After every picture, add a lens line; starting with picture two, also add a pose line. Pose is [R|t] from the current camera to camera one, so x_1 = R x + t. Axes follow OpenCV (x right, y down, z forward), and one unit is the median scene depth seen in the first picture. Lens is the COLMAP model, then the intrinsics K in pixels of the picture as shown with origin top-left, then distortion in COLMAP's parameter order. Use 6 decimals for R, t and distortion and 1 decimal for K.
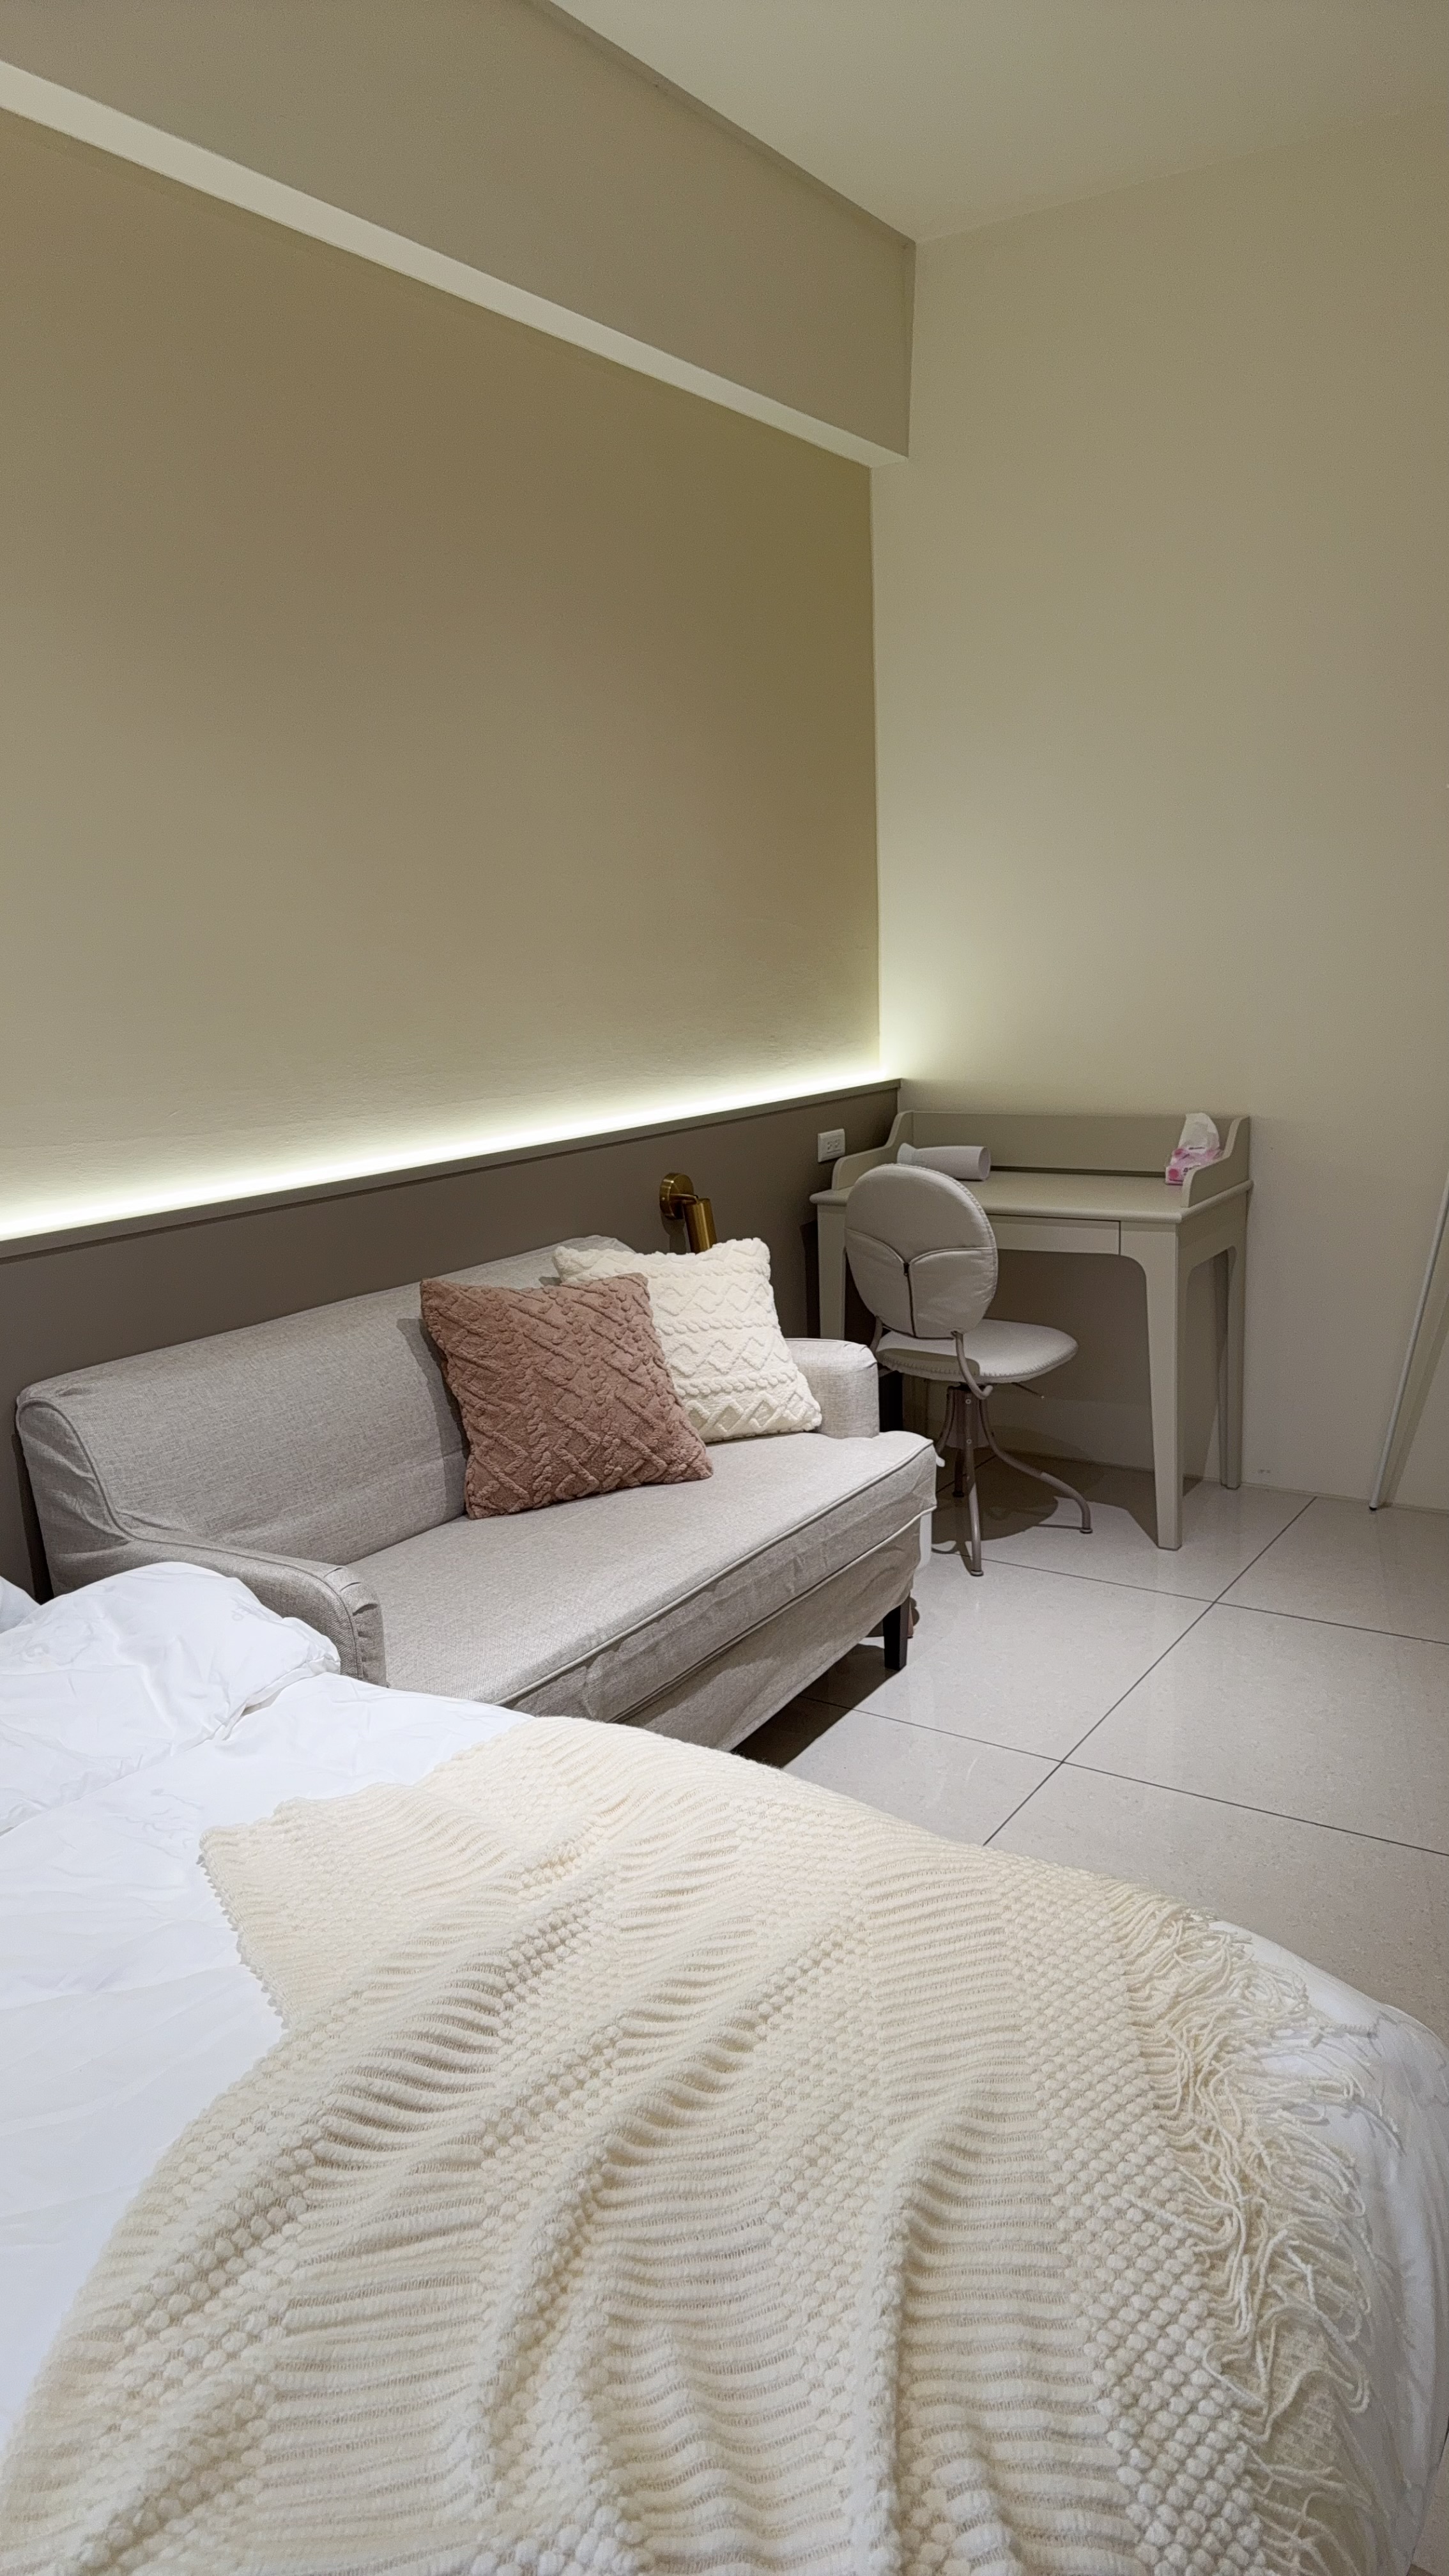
lens RADIAL K [[1725.7, 0, 724.5], [0, 1725.7, 1288.0], [0, 0, 1]] dist [0.083682, -0.070668]
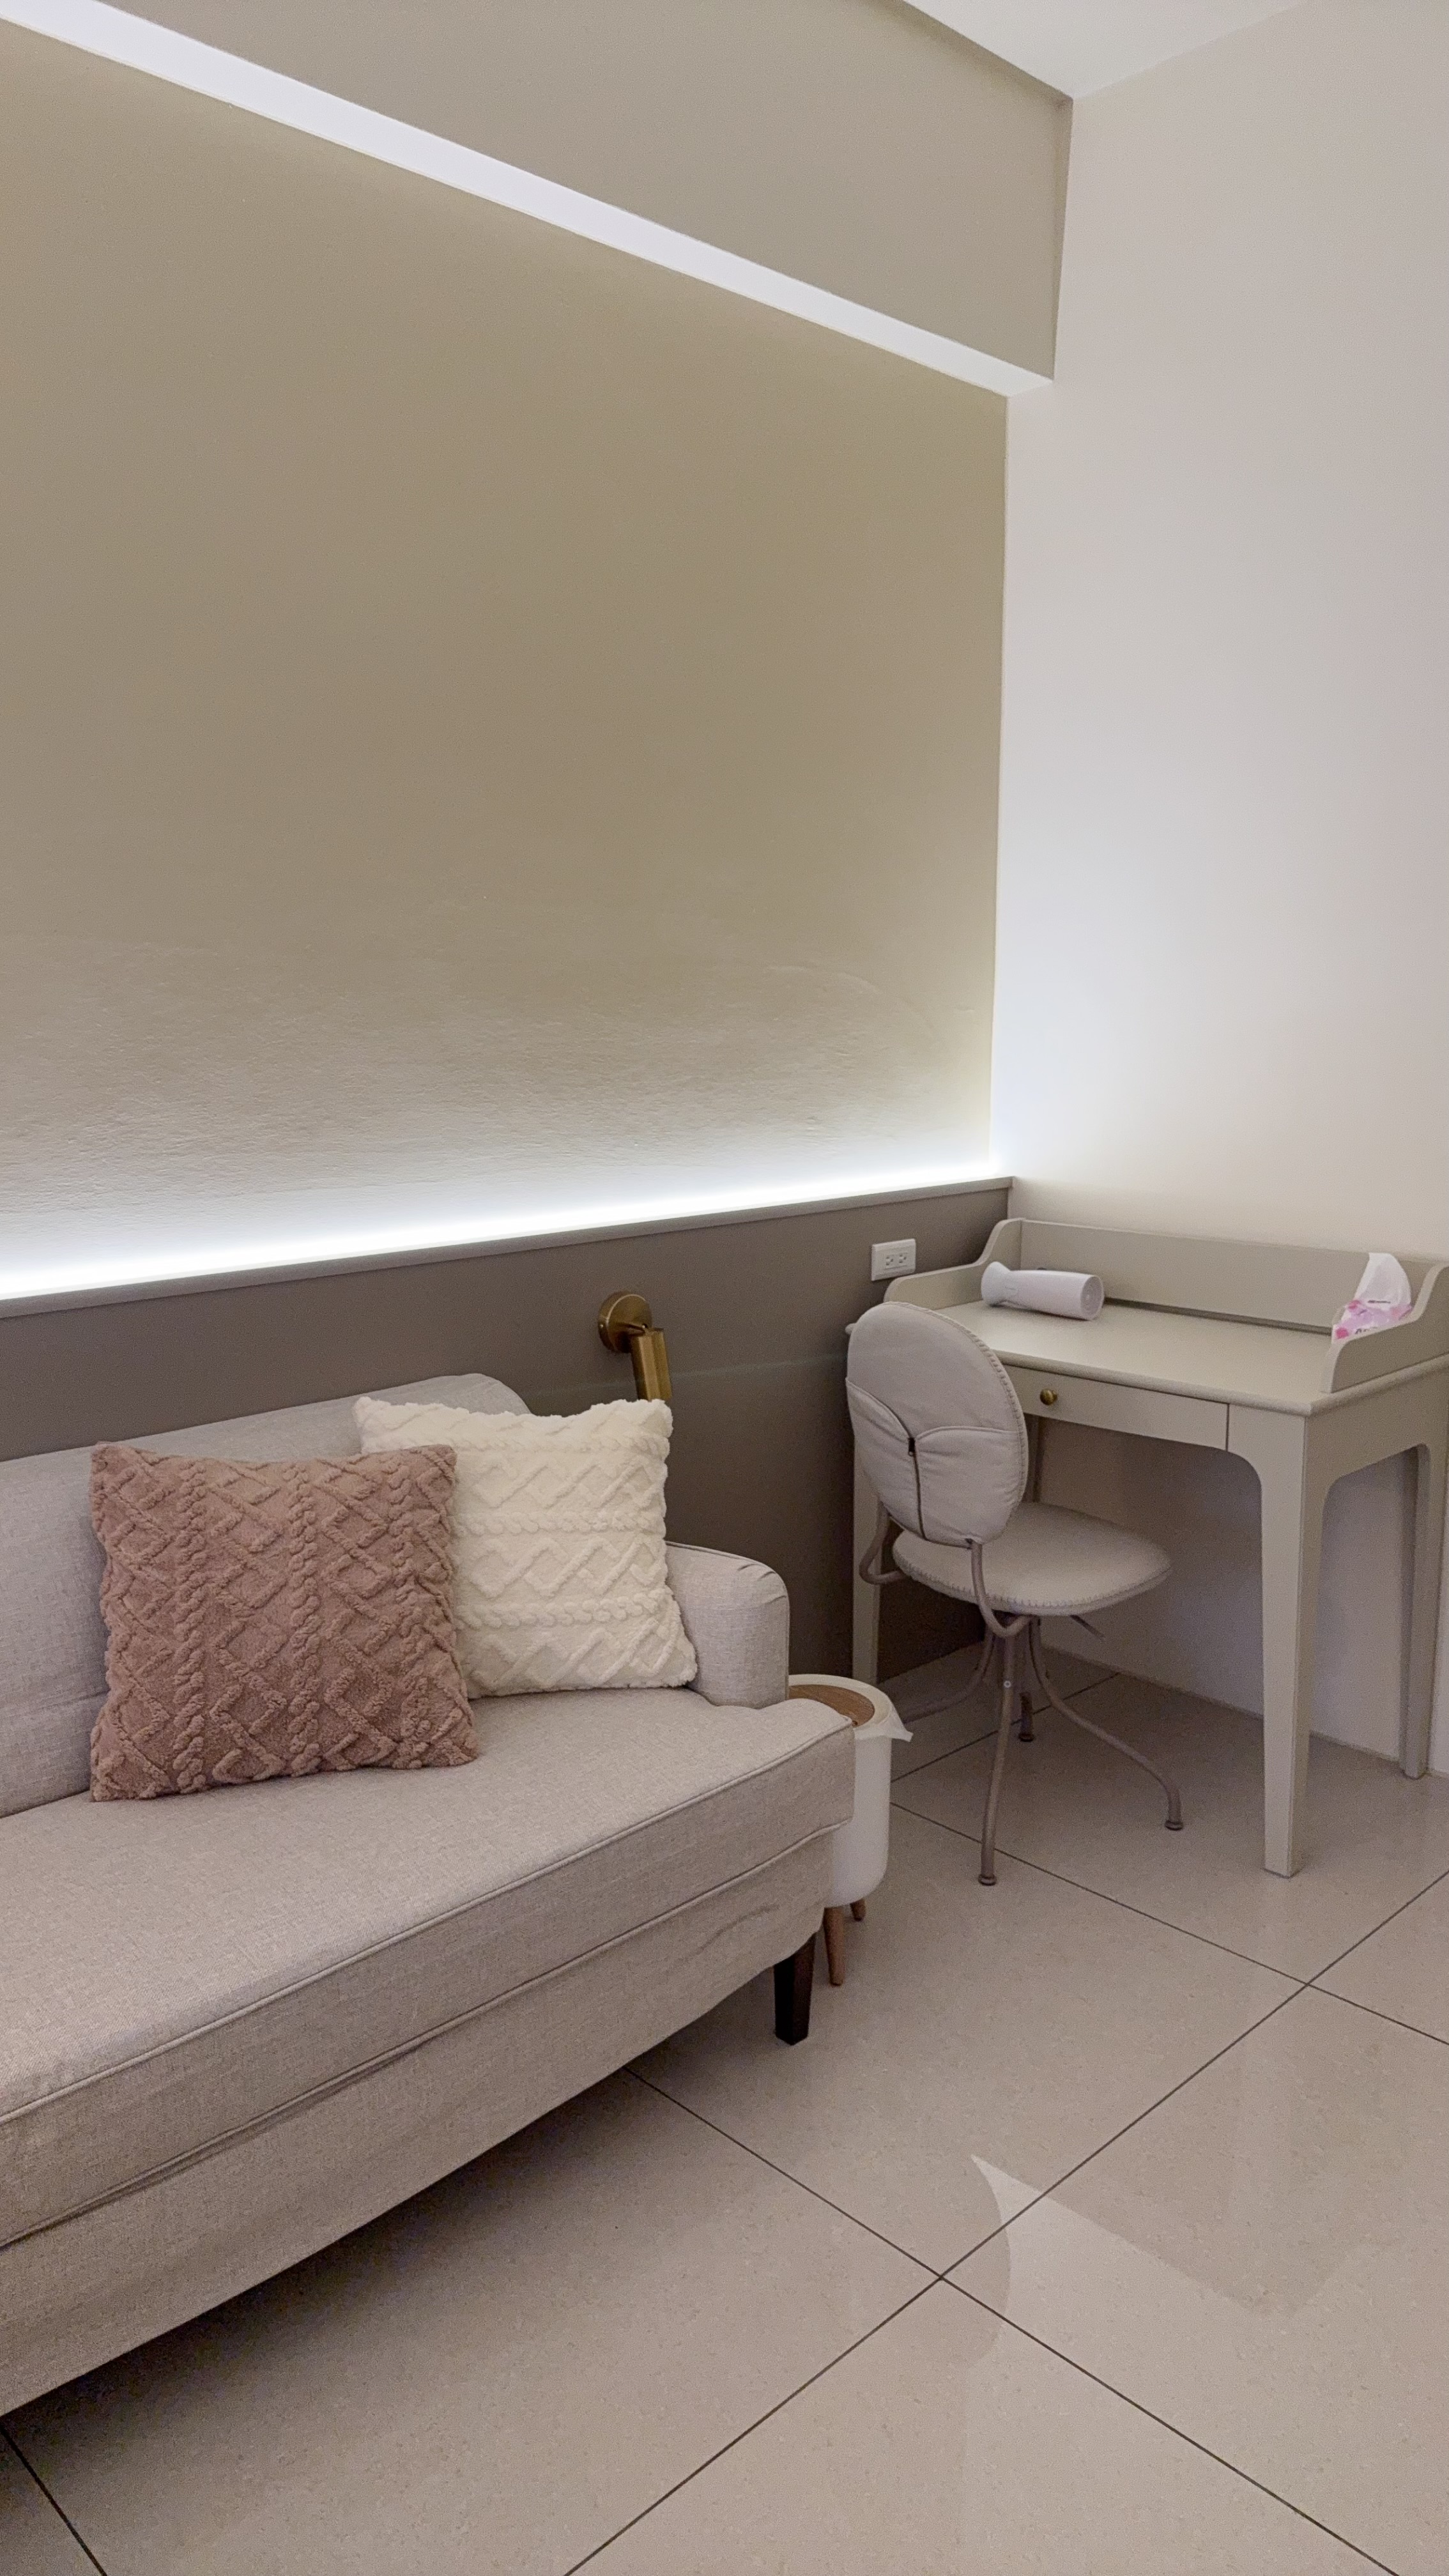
lens RADIAL K [[1725.7, 0, 724.5], [0, 1725.7, 1288.0], [0, 0, 1]] dist [0.083682, -0.070668]
pose [[0.975984, 0.067973, -0.206965, 0.200111], [-0.073635, 0.997089, -0.019768, -0.065666], [0.205019, 0.034533, 0.978149, 0.302206]]
